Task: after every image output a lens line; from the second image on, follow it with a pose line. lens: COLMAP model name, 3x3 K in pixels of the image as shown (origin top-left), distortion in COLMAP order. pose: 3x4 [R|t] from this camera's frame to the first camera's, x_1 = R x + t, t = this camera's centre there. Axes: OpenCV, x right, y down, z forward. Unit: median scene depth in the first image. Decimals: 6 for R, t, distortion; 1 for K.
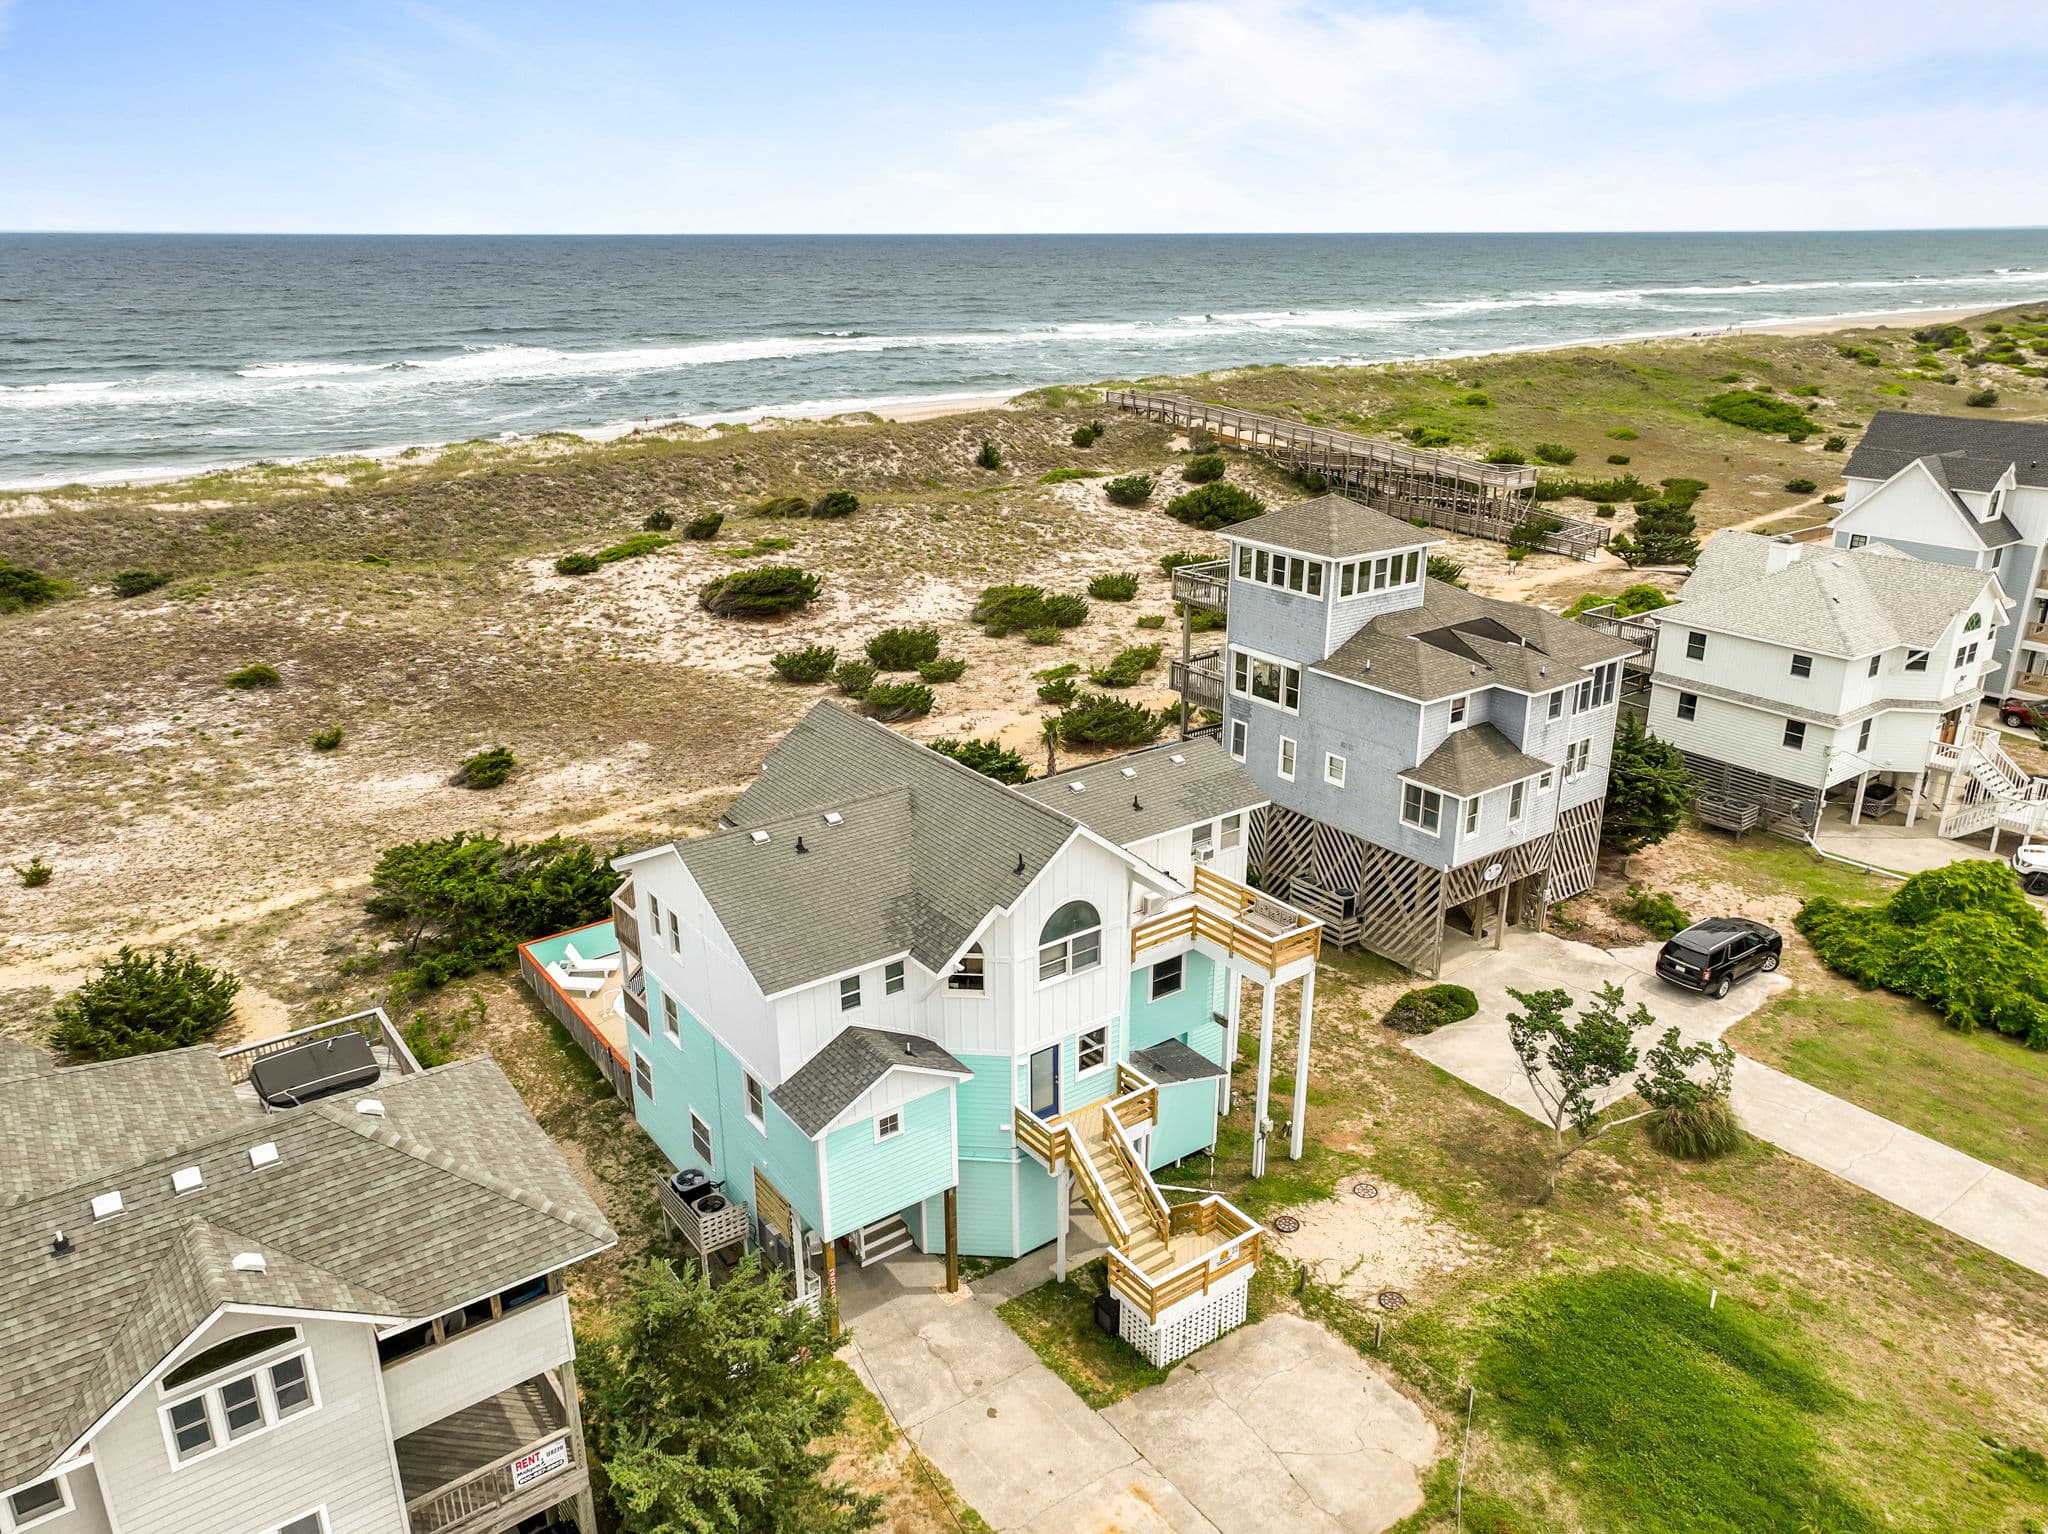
lens RADIAL K [[1467.6, 0, 1034.9], [0, 1467.6, 768.0], [0, 0, 1]] dist [0.002428, 0.007486]
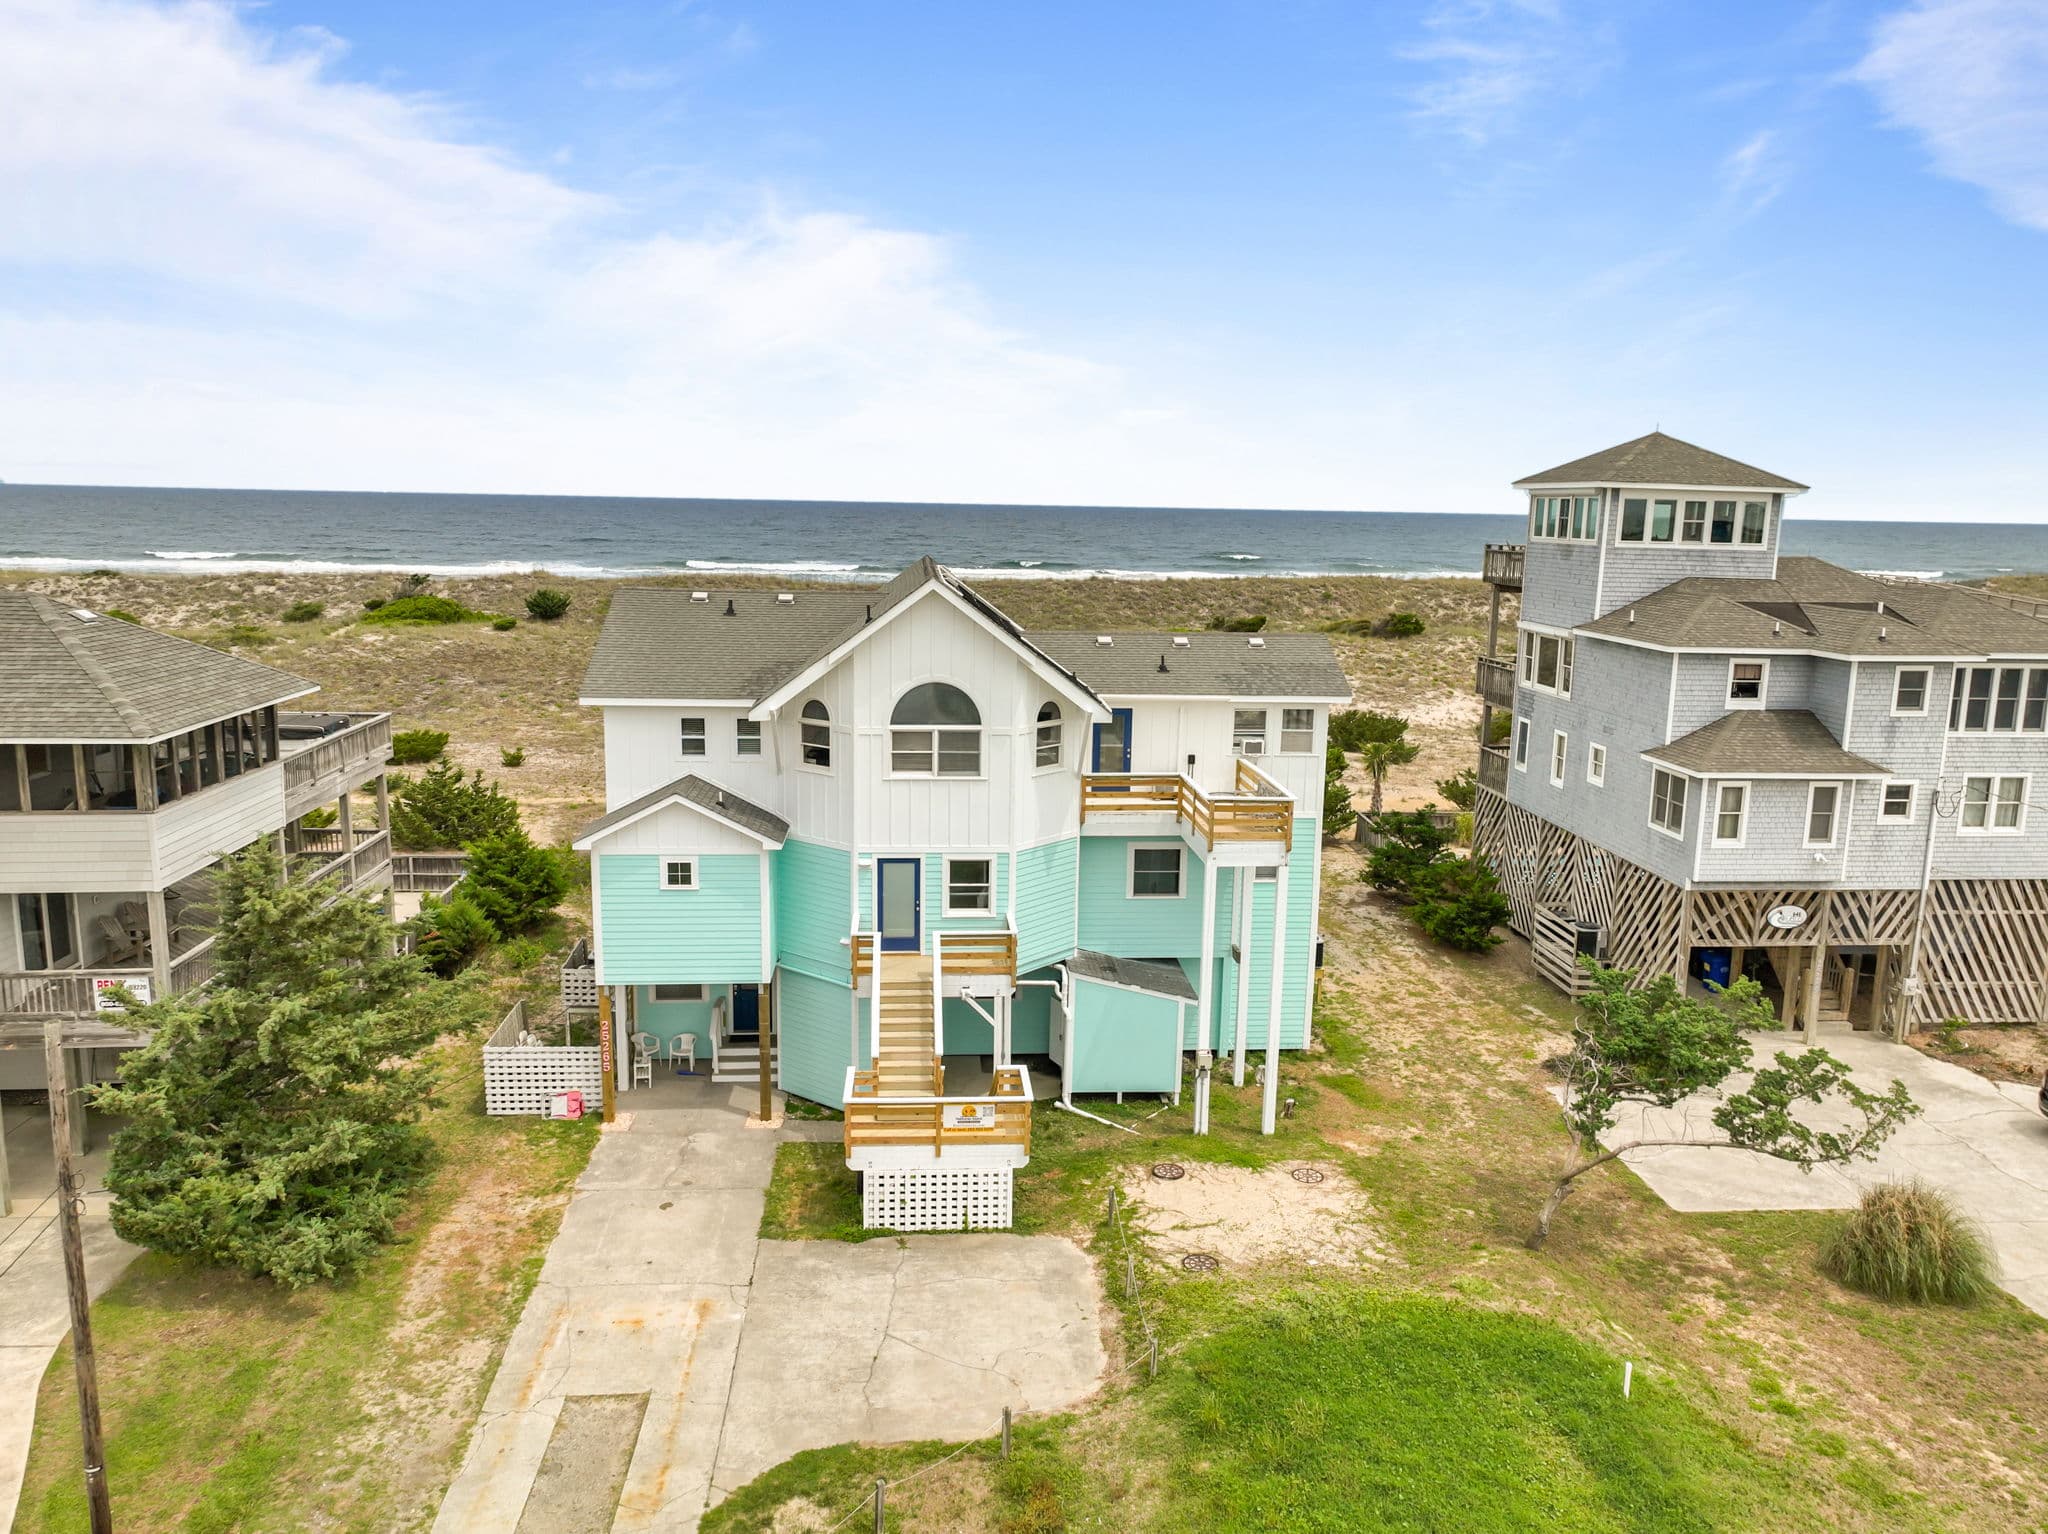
lens RADIAL K [[1467.6, 0, 1034.9], [0, 1467.6, 768.0], [0, 0, 1]] dist [0.002428, 0.007486]
pose [[0.847682, 0.110661, -0.518835, 0.394586], [-0.202278, 0.971539, -0.123268, 0.175267], [0.490428, 0.209441, 0.845940, 0.226637]]
